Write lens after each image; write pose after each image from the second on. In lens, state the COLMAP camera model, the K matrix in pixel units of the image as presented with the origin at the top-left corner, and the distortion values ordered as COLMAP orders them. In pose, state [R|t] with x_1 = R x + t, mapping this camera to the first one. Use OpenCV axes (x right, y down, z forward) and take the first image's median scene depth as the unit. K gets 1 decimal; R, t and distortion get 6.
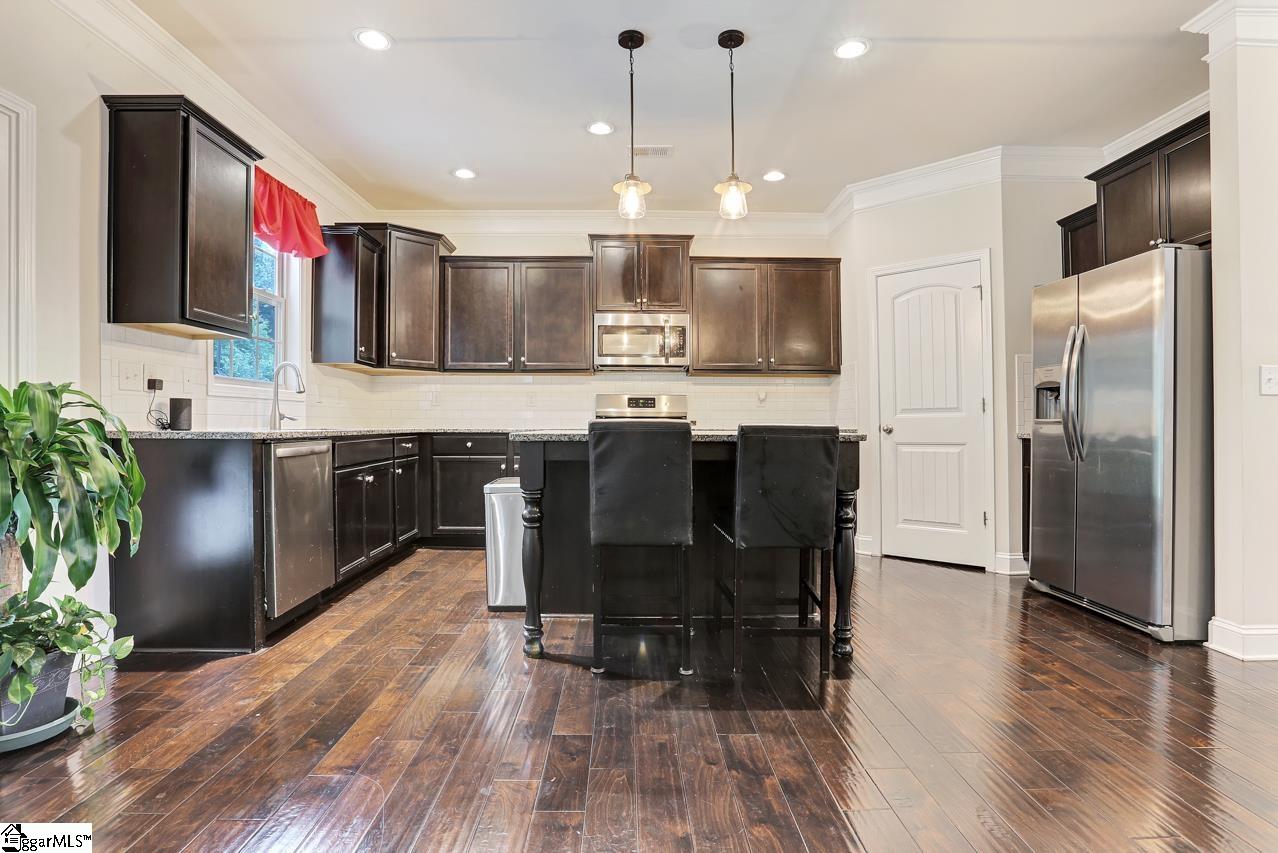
lens RADIAL K [[640.4, 0, 639.0], [0, 640.4, 426.5], [0, 0, 1]] dist [-0.065660, 0.024637]
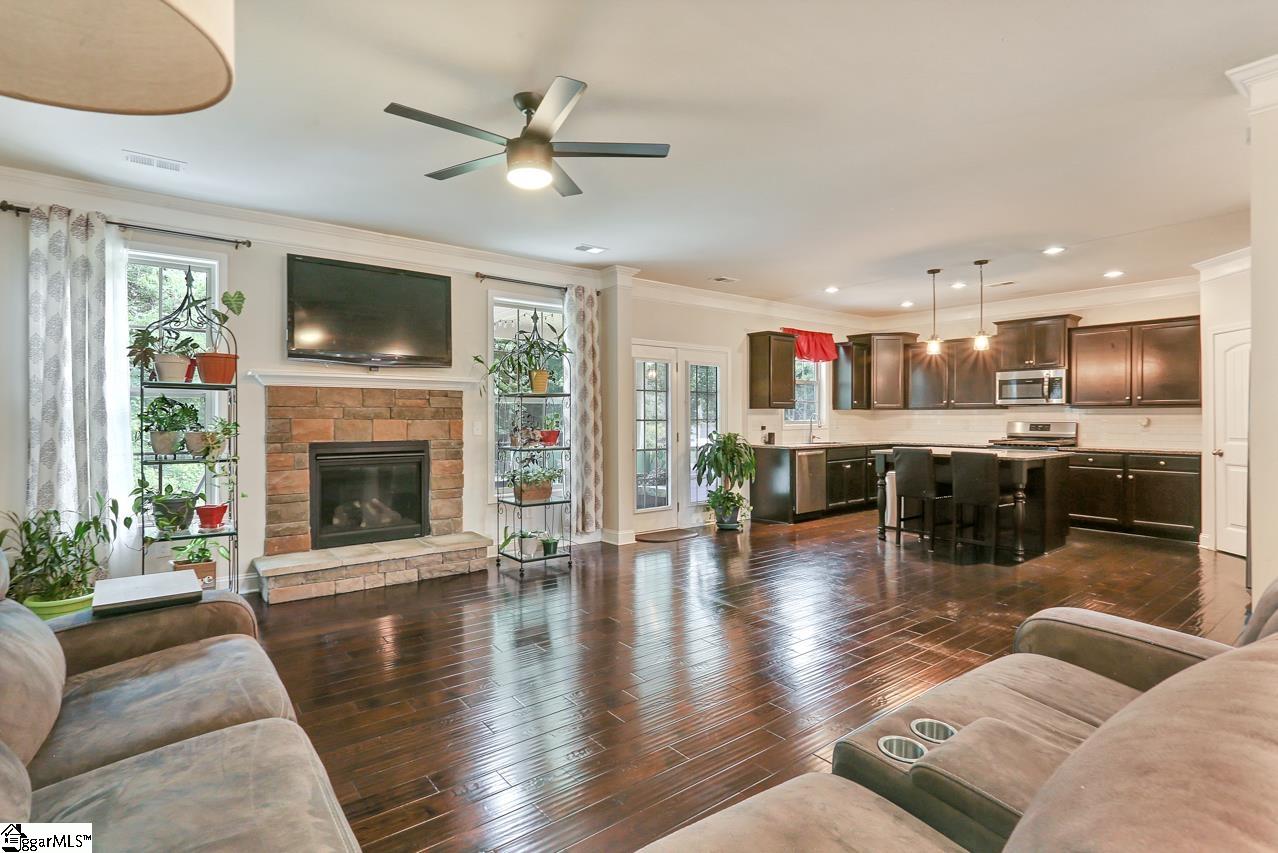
lens RADIAL K [[623.9, 0, 634.2], [0, 623.9, 419.8], [0, 0, 1]] dist [-0.000862, 0.000414]
pose [[0.597497, 0.000703, -0.801871, 0.751486], [-0.000599, 1.000000, 0.000430, -0.069103], [0.801871, 0.000223, 0.597497, -0.767272]]
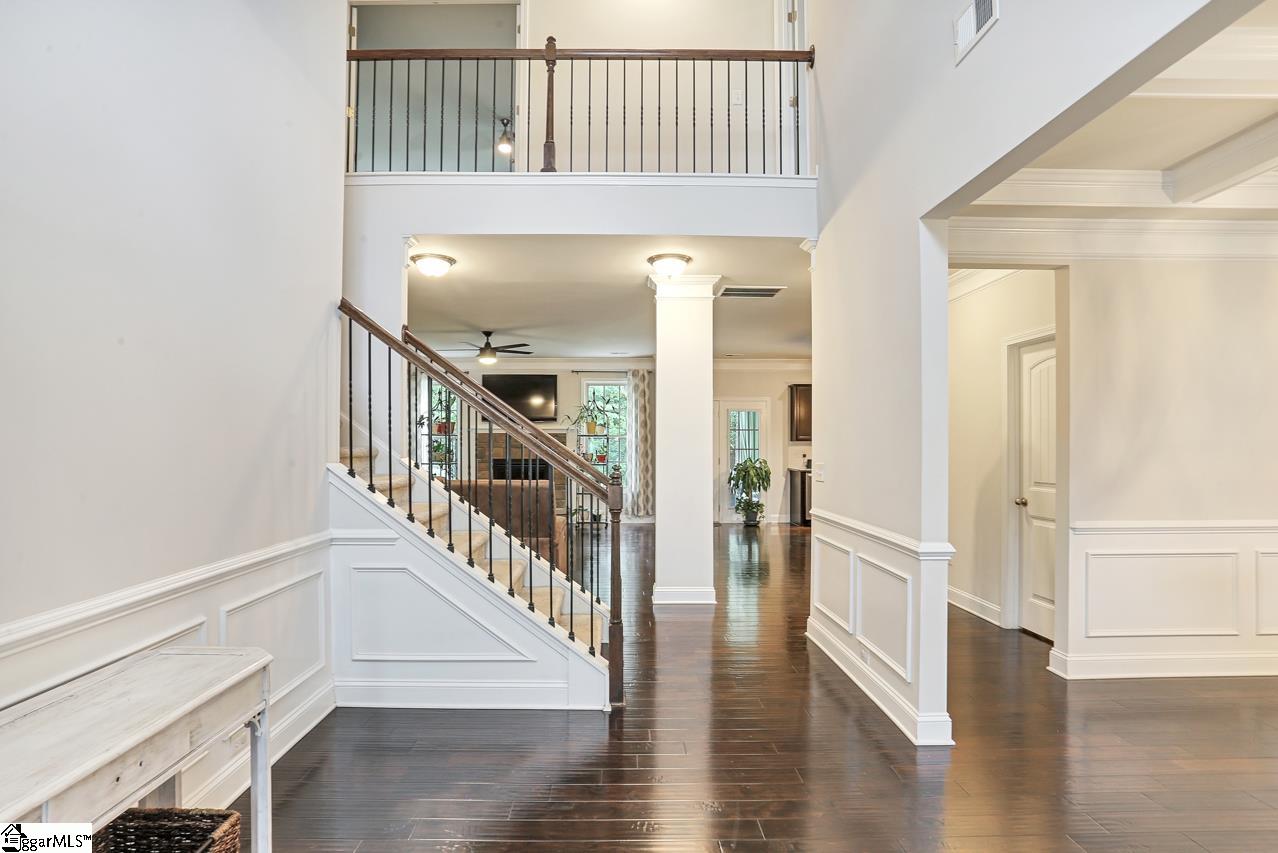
lens RADIAL K [[646.5, 0, 622.1], [0, 646.5, 426.5], [0, 0, 1]] dist [-0.056412, 0.000847]
pose [[-0.021582, -0.025244, -0.999448, 2.031520], [-0.005056, 0.999671, -0.025140, -0.091953], [0.999754, 0.004511, -0.021702, -0.008679]]
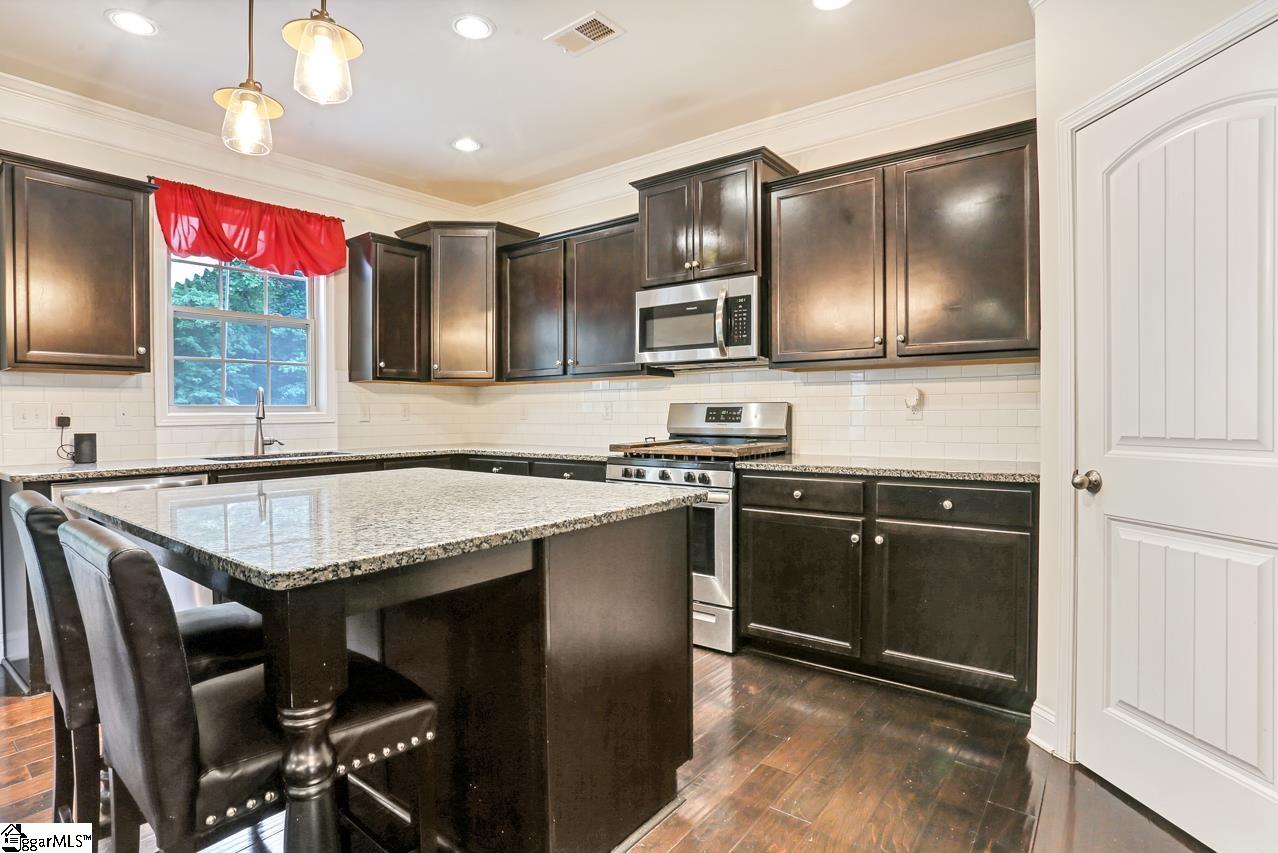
lens RADIAL K [[646.5, 0, 622.1], [0, 646.5, 426.5], [0, 0, 1]] dist [-0.056412, 0.000847]
pose [[0.767708, 0.007315, -0.640758, 0.450996], [0.006348, 0.999799, 0.019020, -0.048184], [0.640769, -0.018669, 0.767507, 0.510266]]
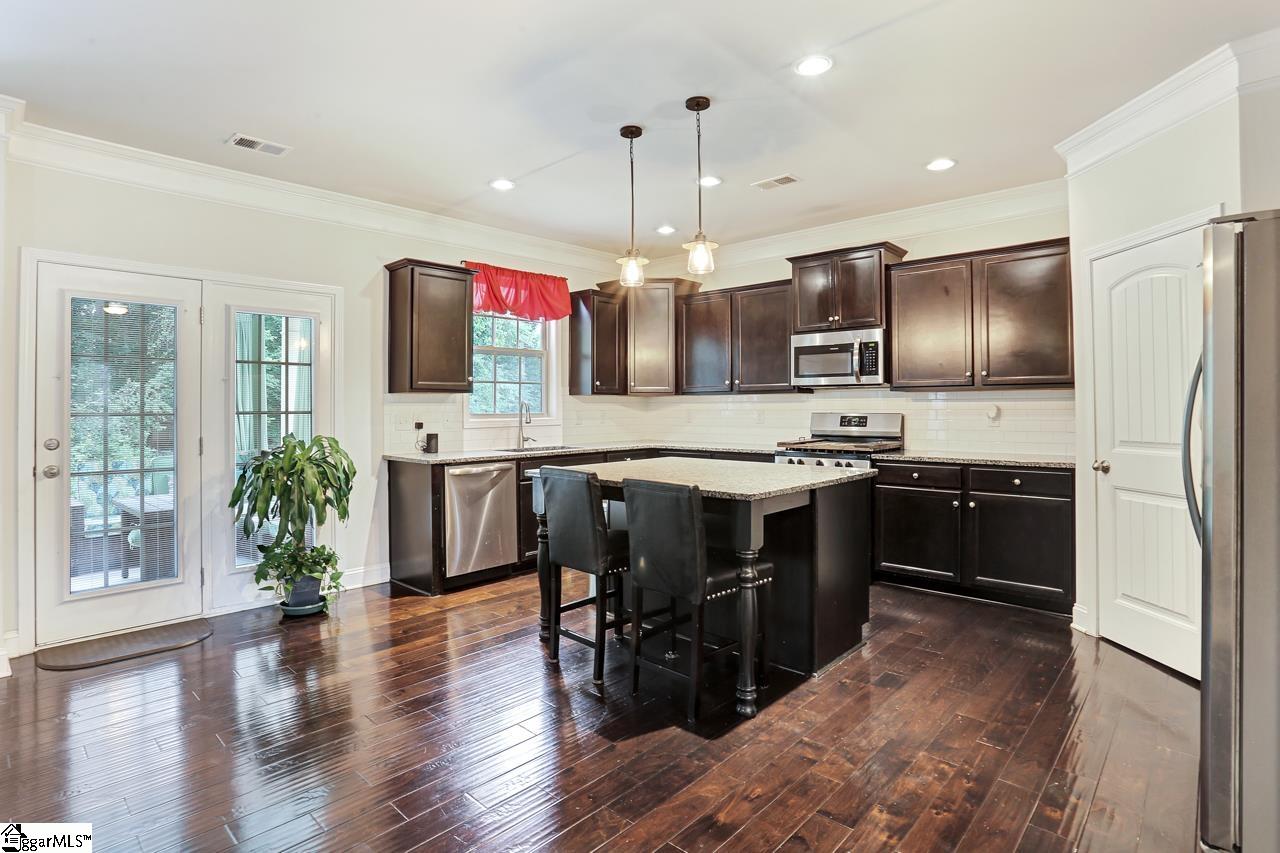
lens RADIAL K [[643.9, 0, 639.8], [0, 643.9, 402.8], [0, 0, 1]] dist [-0.036661, 0.000120]
pose [[0.718718, -0.010022, -0.695229, 0.553691], [0.004293, 0.999941, -0.009976, -0.071321], [0.695288, 0.004185, 0.718719, 0.111230]]
